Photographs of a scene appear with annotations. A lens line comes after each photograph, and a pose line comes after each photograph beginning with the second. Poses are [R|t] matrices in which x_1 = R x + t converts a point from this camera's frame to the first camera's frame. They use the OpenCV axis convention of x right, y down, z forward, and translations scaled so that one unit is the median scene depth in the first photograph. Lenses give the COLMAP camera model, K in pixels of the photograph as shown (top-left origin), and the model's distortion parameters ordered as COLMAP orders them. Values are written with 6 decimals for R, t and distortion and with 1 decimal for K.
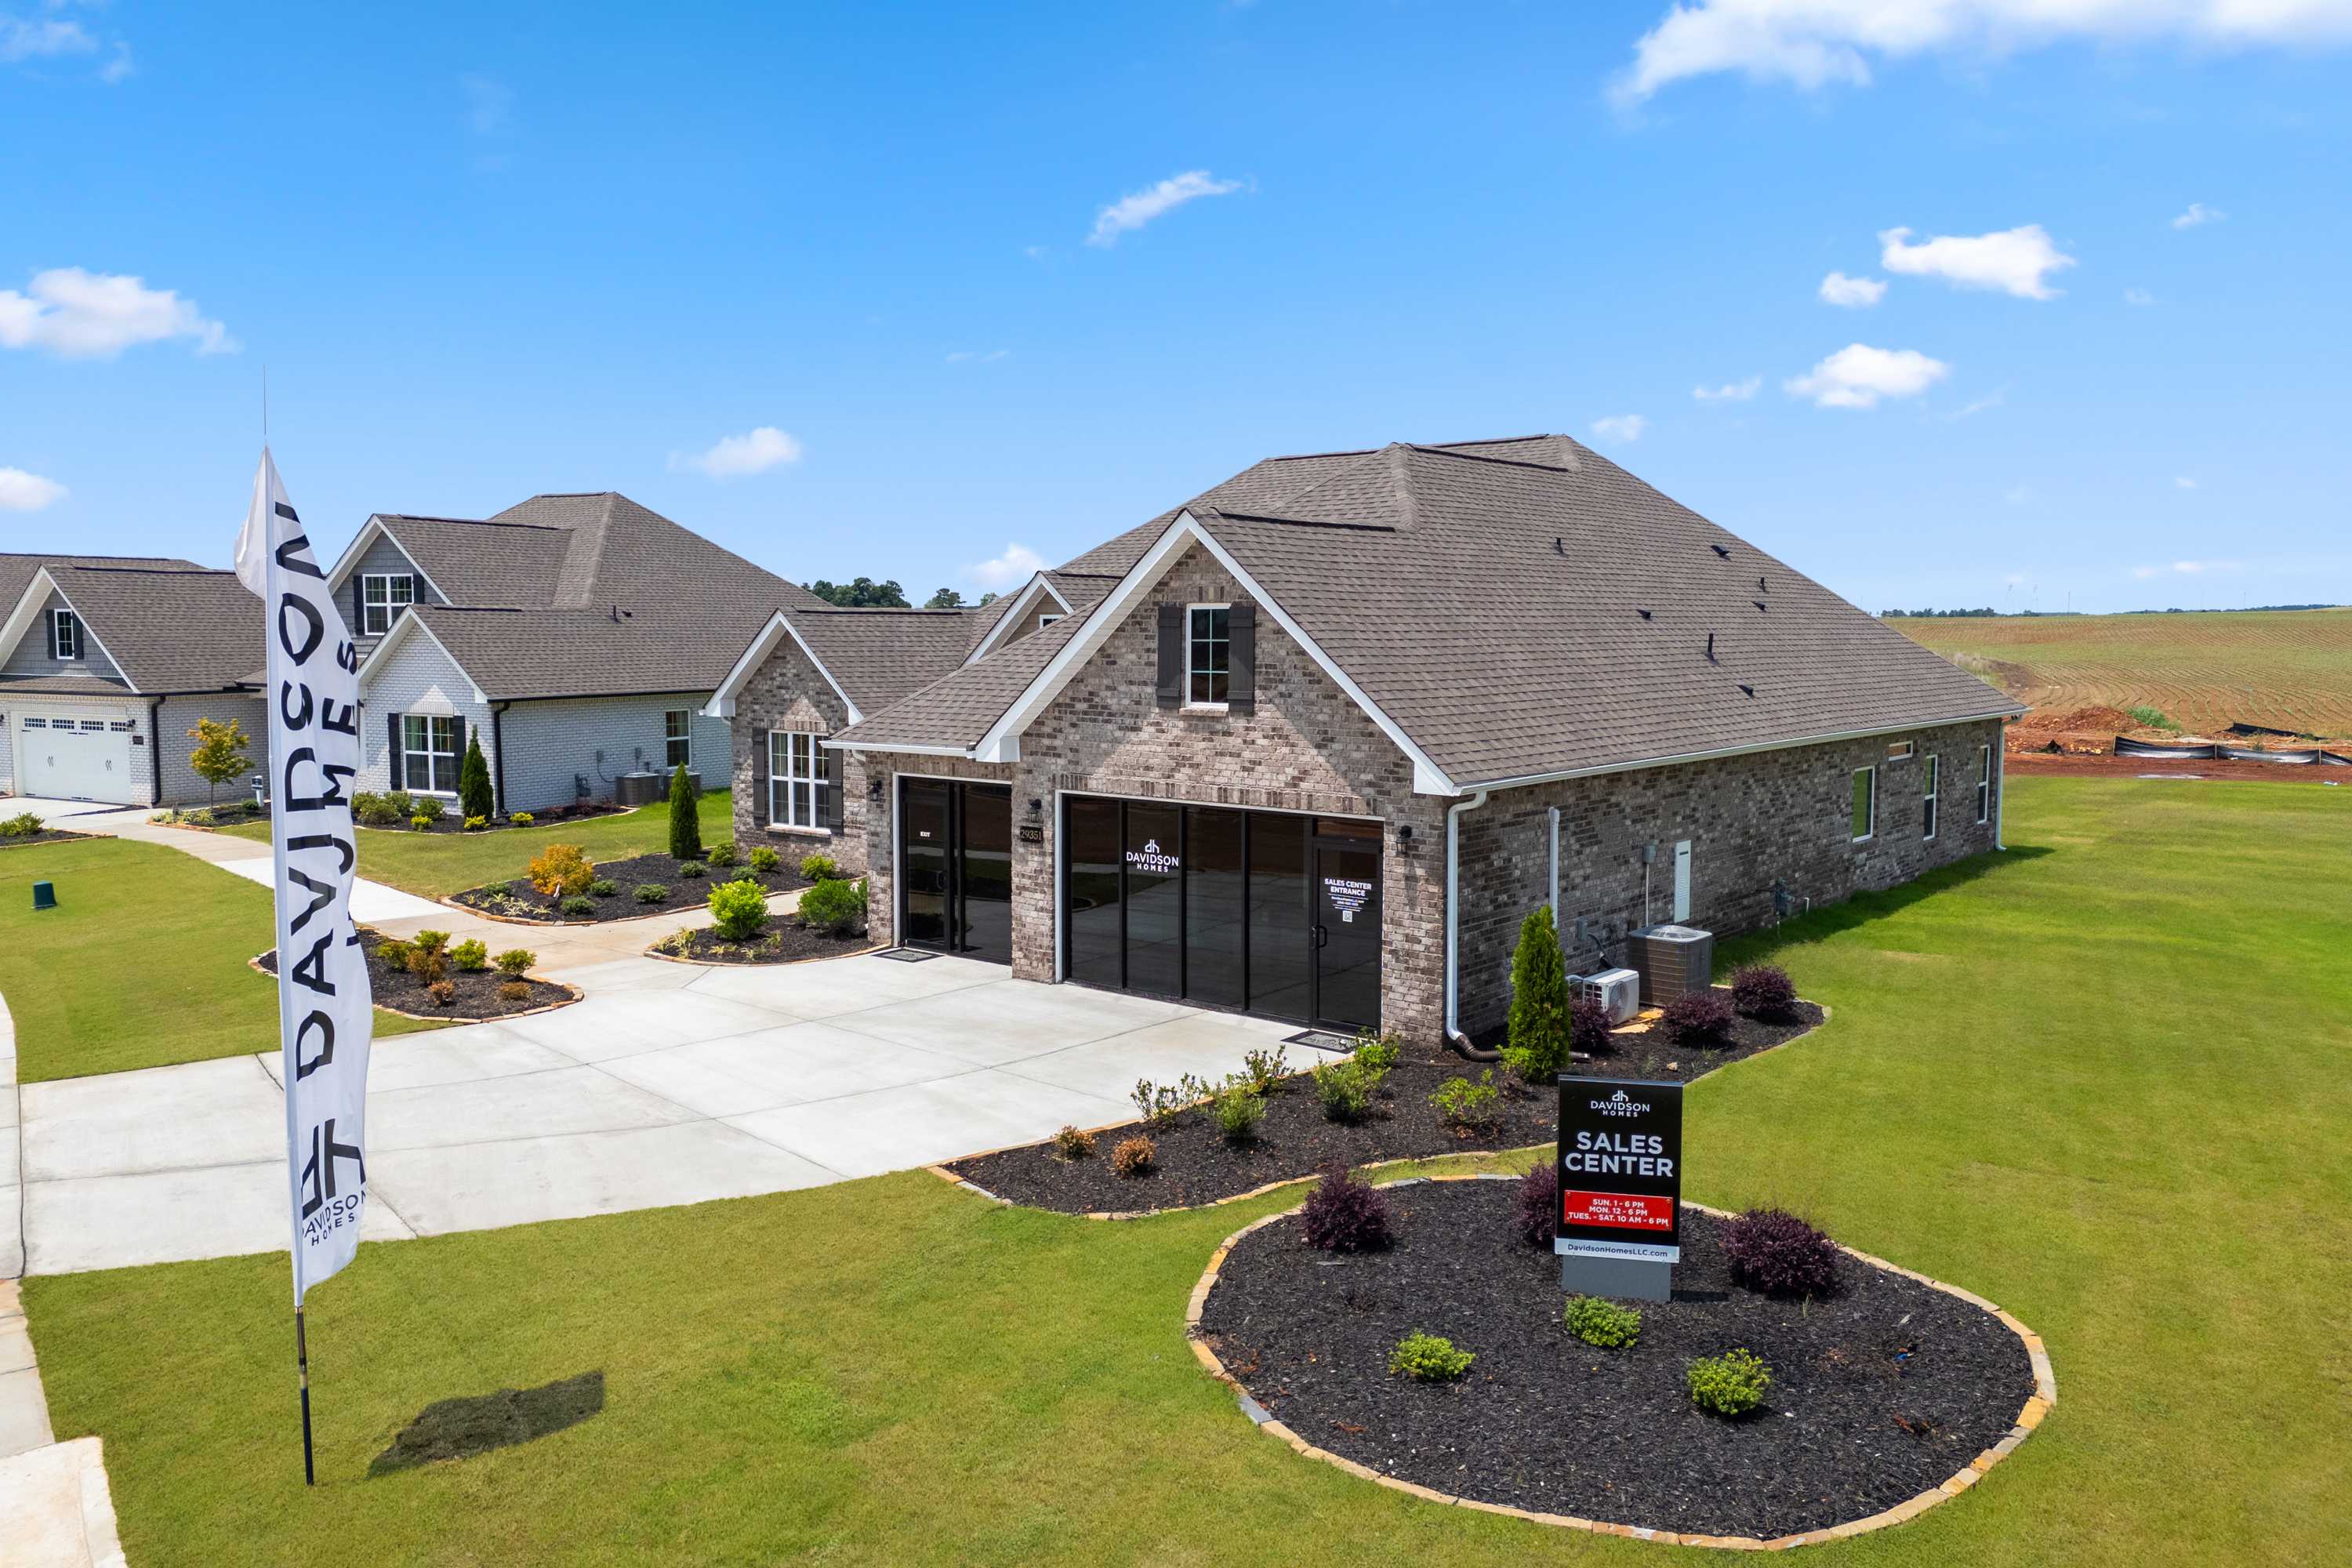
lens RADIAL K [[1743.1, 0, 1162.7], [0, 1743.1, 774.1], [0, 0, 1]] dist [0.057511, -0.055659]
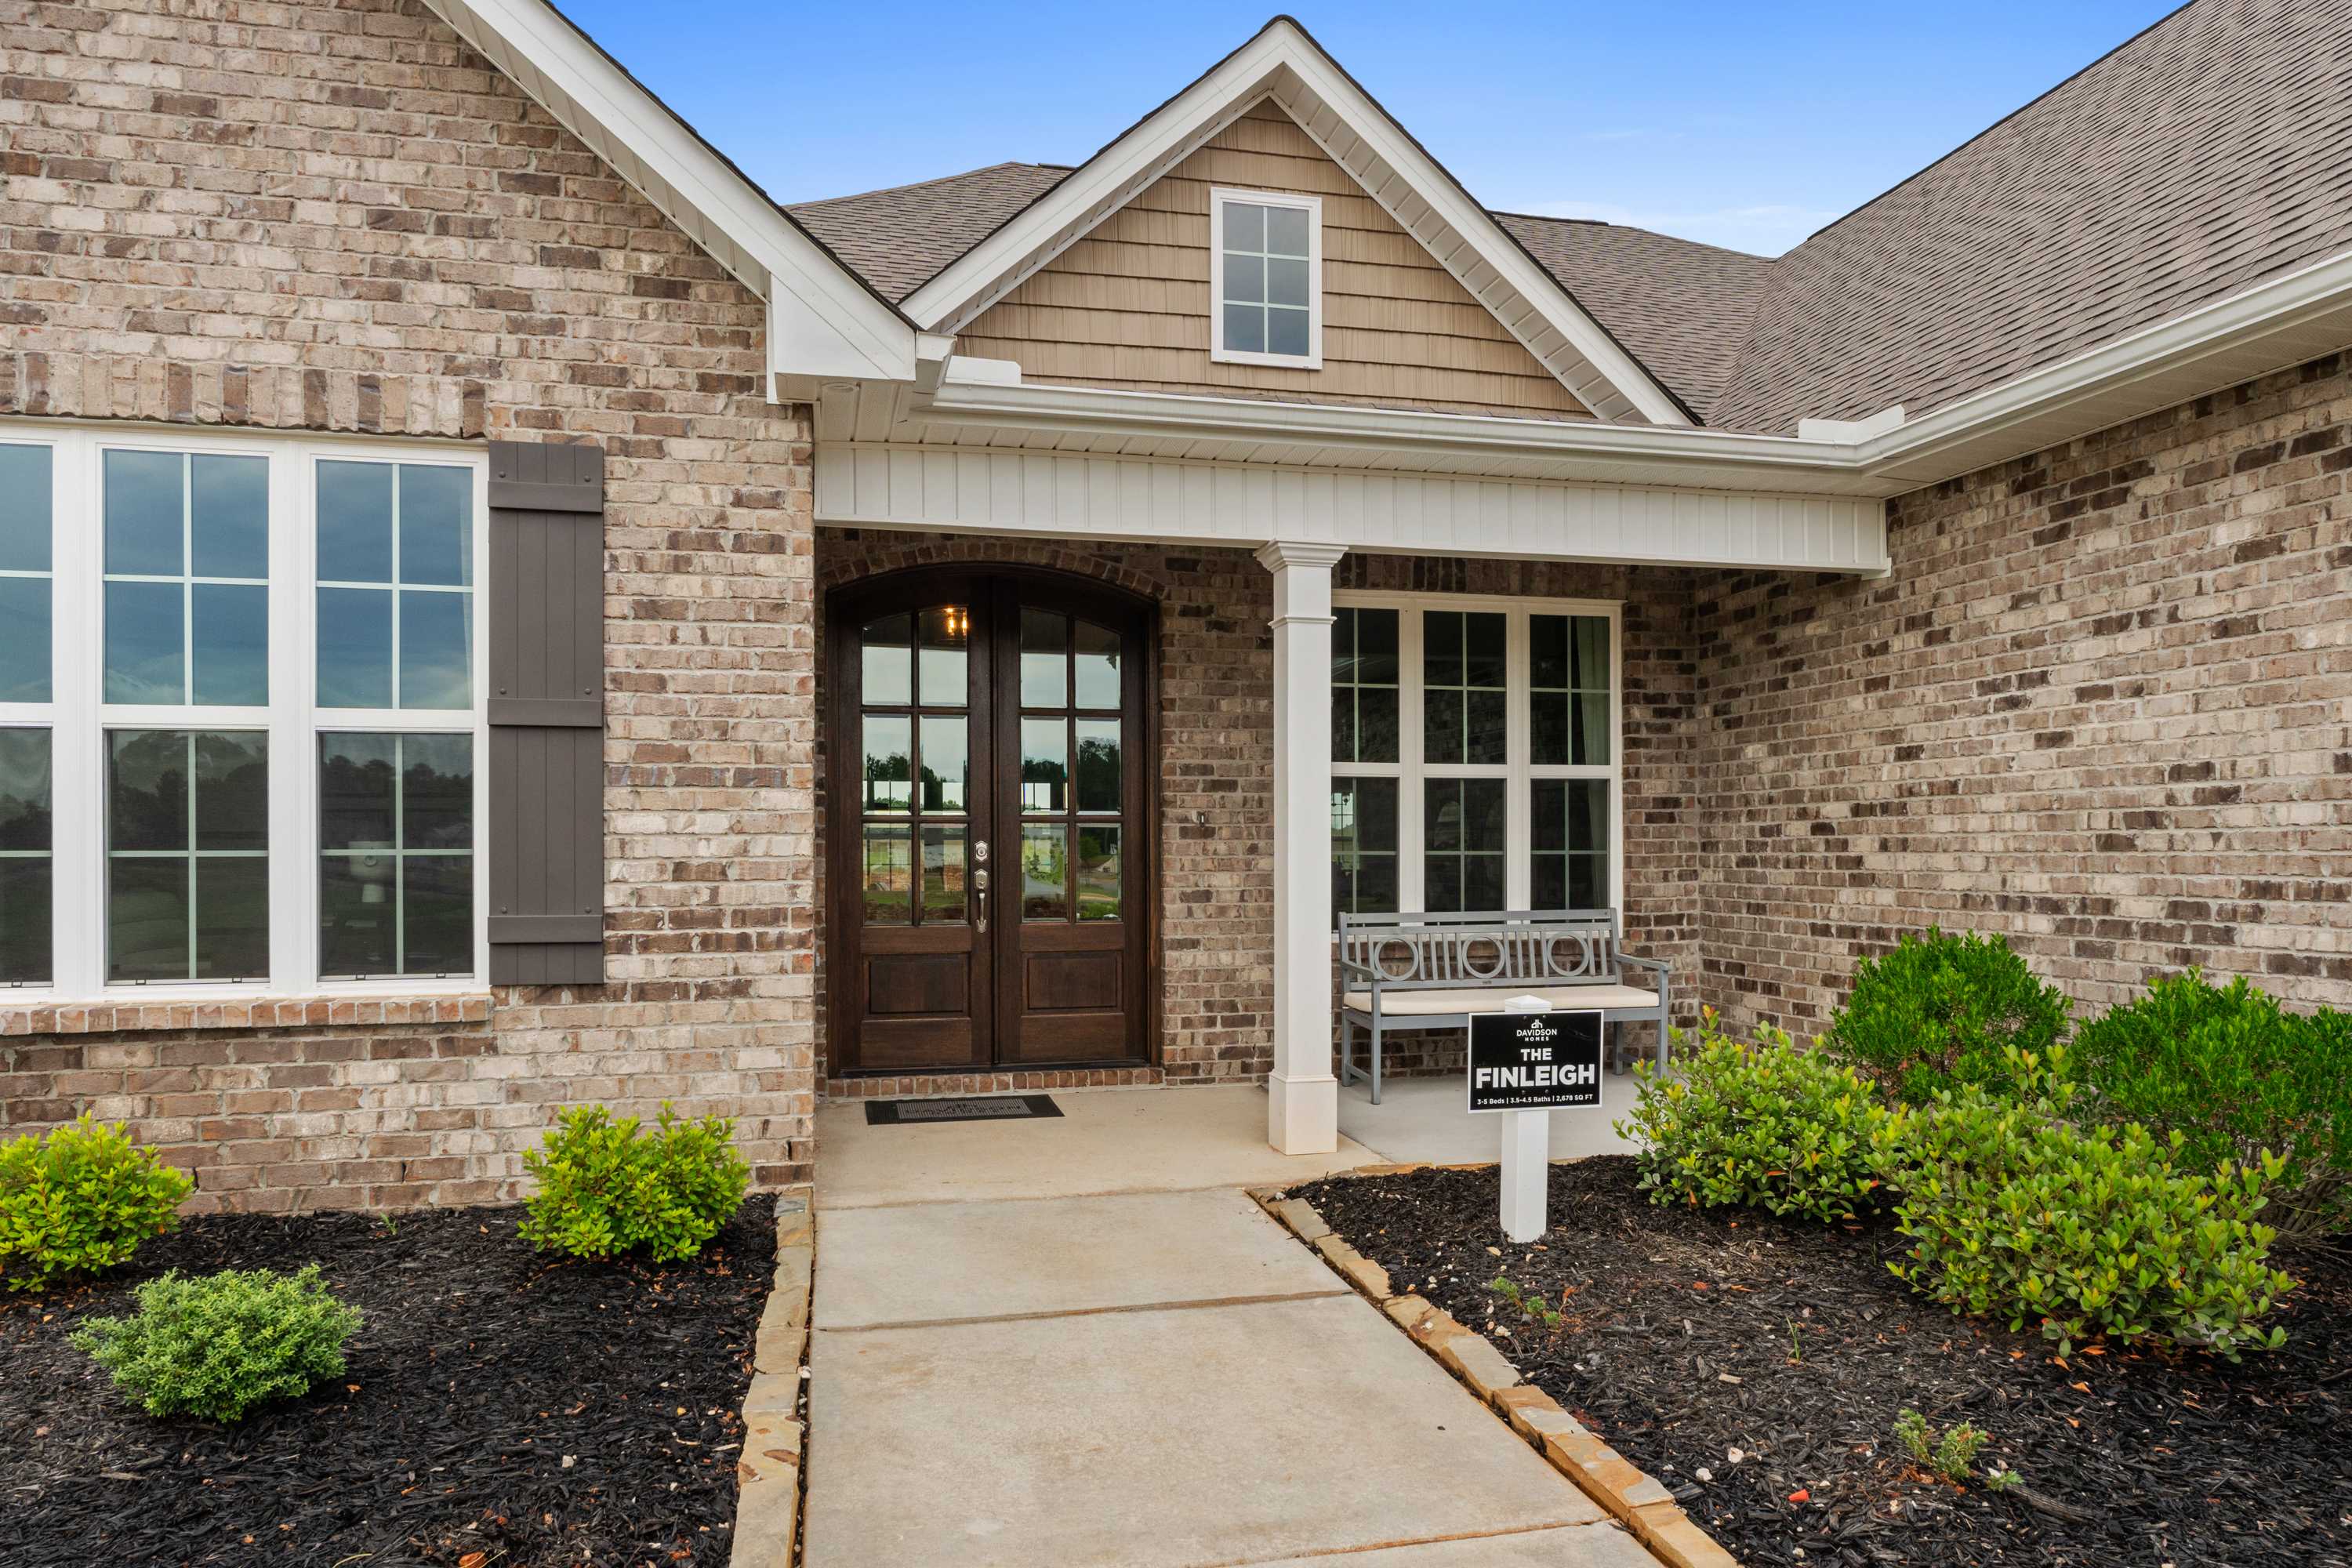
lens RADIAL K [[1504.2, 0, 1160.6], [0, 1504.2, 862.0], [0, 0, 1]] dist [0.002514, -0.000141]
pose [[0.600164, -0.005353, 0.799859, -0.420891], [0.071200, 0.996366, -0.046756, 0.049969], [-0.796702, 0.085011, 0.598364, 1.304940]]
